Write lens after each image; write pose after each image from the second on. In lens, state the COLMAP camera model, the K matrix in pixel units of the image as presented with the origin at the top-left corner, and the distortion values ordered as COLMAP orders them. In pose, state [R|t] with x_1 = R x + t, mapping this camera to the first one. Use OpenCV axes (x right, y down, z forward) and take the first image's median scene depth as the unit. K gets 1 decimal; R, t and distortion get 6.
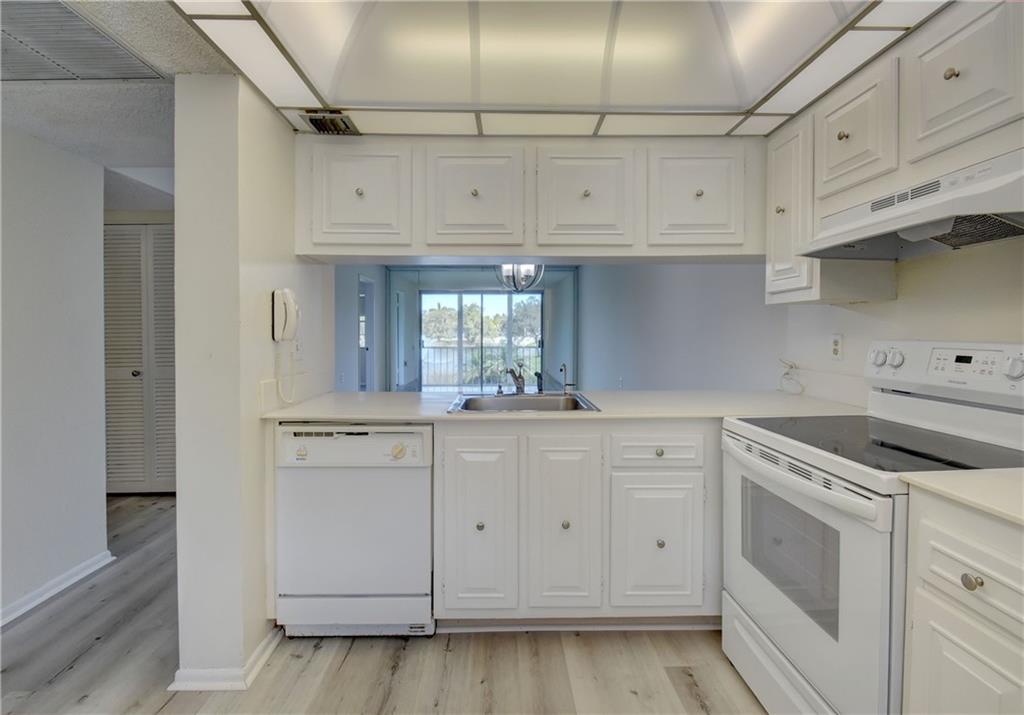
lens RADIAL K [[485.2, 0, 506.5], [0, 485.2, 336.1], [0, 0, 1]] dist [-0.001370, -0.000417]
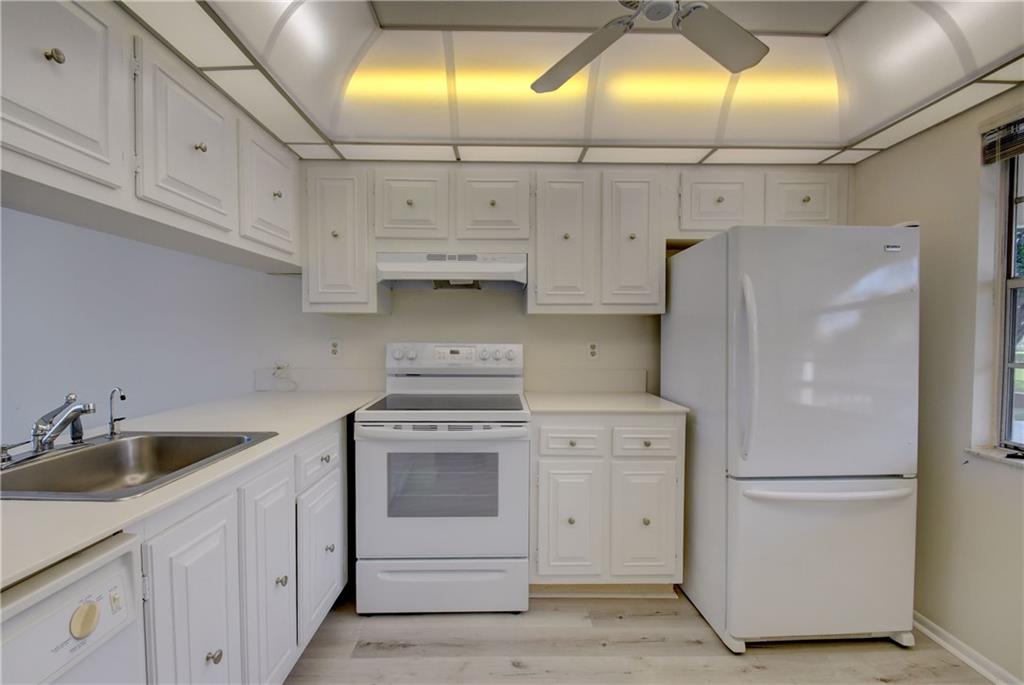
lens RADIAL K [[461.1, 0, 509.0], [0, 461.1, 348.5], [0, 0, 1]] dist [-0.002171, -0.000808]
pose [[-0.004935, -0.027849, 0.999600, -0.665442], [0.004259, 0.999602, 0.027870, -0.011295], [-0.999979, 0.004395, -0.004815, 0.674571]]
